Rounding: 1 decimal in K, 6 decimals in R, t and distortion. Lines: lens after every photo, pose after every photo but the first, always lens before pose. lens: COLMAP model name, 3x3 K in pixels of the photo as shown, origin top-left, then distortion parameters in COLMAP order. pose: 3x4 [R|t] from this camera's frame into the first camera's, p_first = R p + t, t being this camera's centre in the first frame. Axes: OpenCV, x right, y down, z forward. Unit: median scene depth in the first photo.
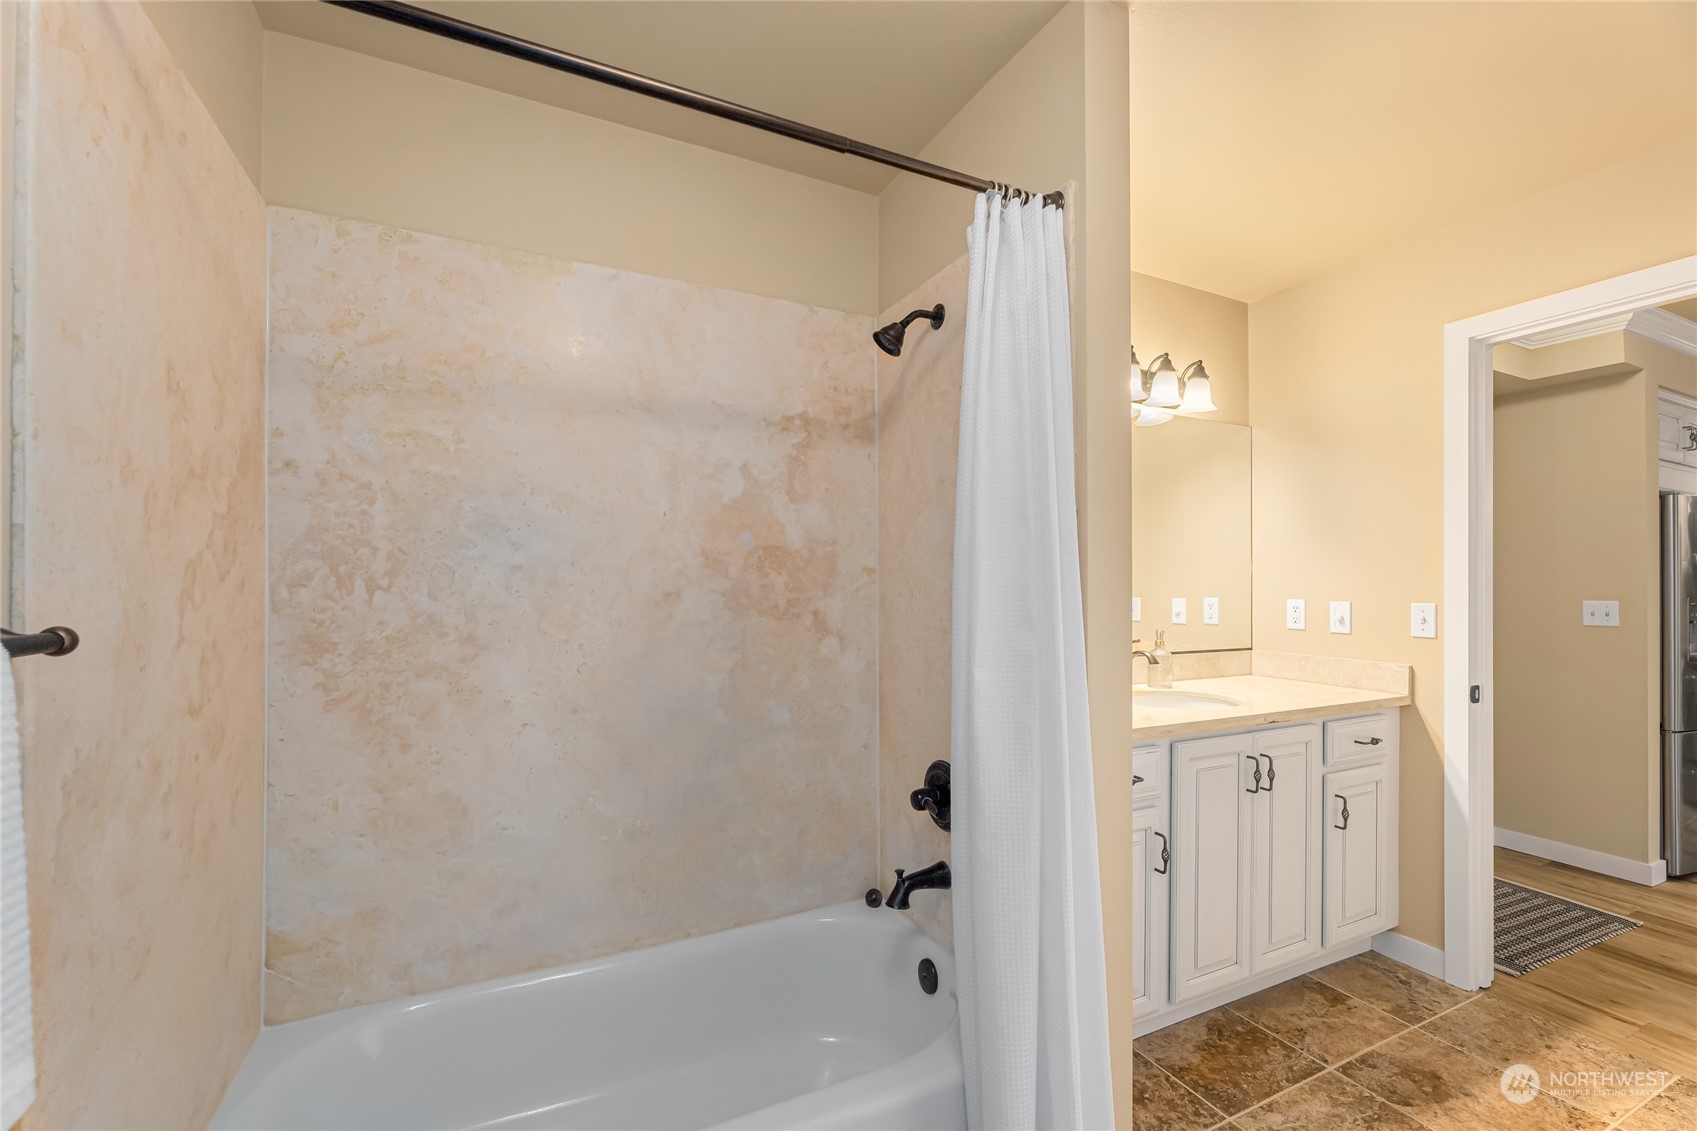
lens RADIAL K [[688.1, 0, 845.2], [0, 688.1, 579.4], [0, 0, 1]] dist [-0.003156, -0.000499]
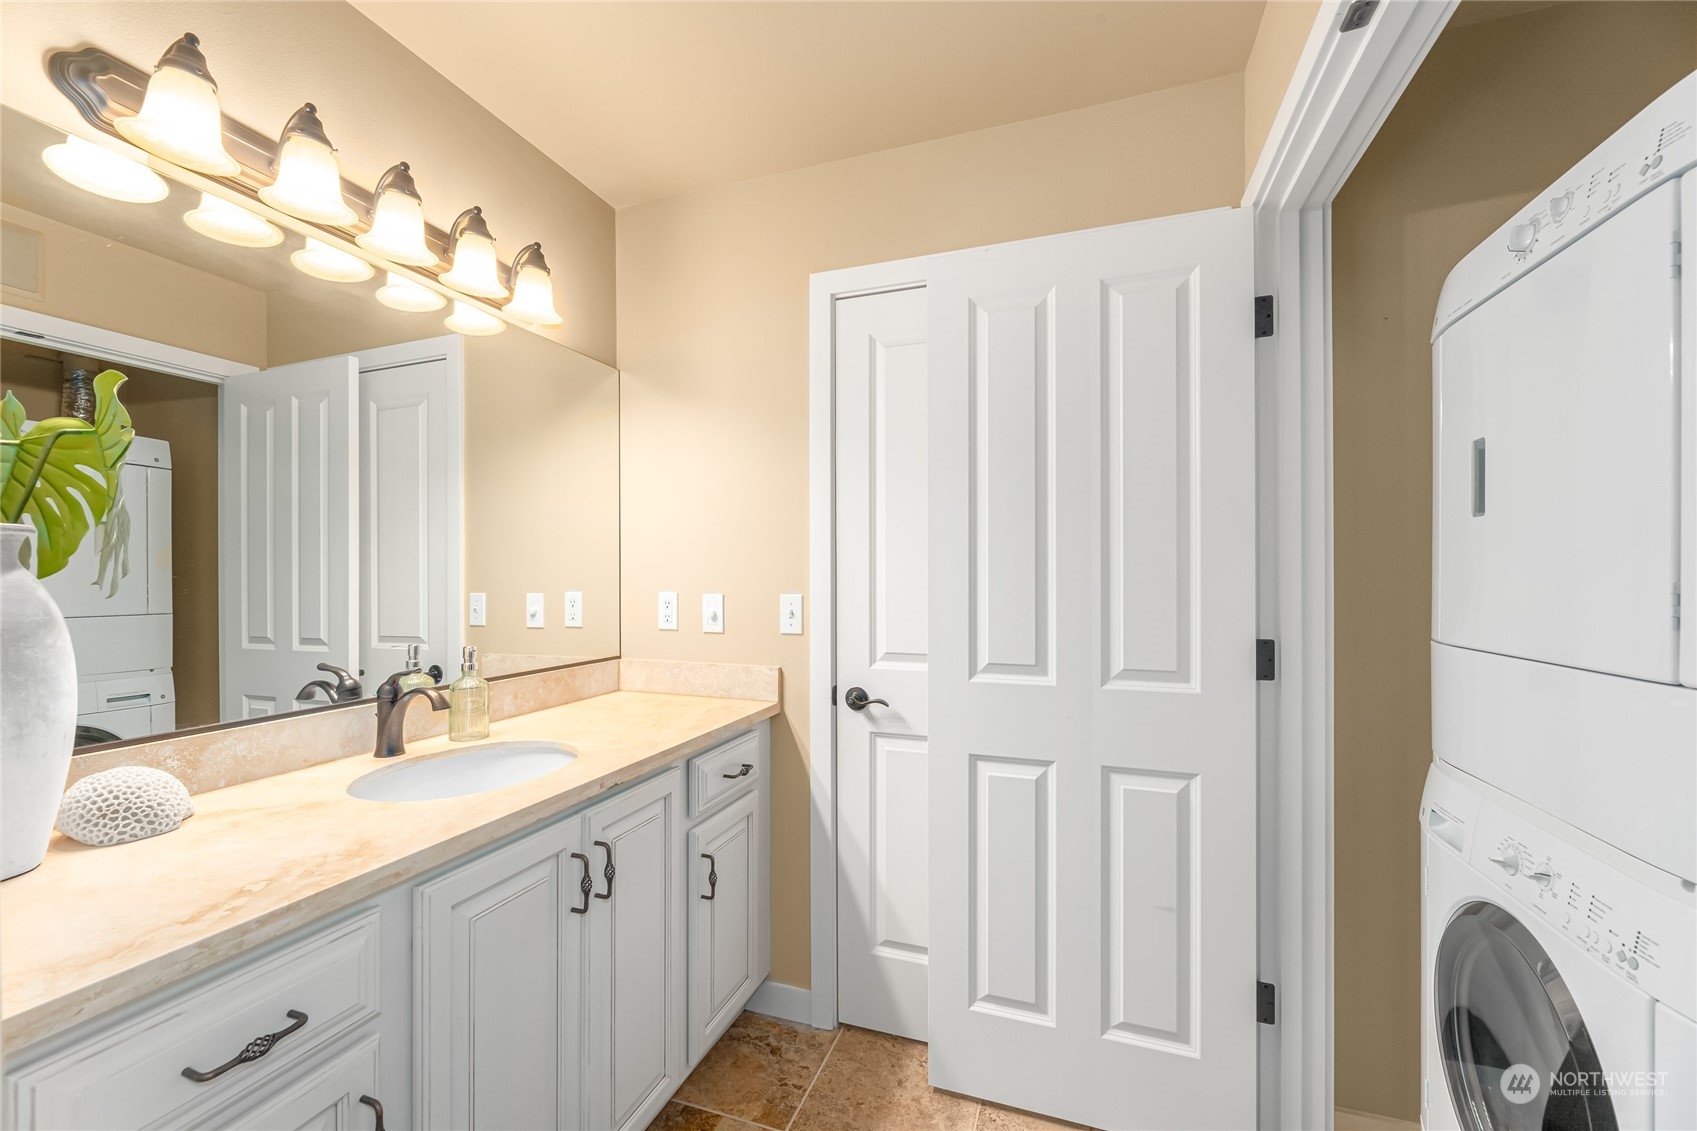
lens RADIAL K [[688.1, 0, 847.3], [0, 688.1, 570.0], [0, 0, 1]] dist [-0.003156, -0.000499]
pose [[0.706865, -0.002078, 0.707345, 0.282605], [0.000880, 0.999997, 0.002058, 0.002508], [-0.707347, -0.000832, 0.706866, 0.341485]]
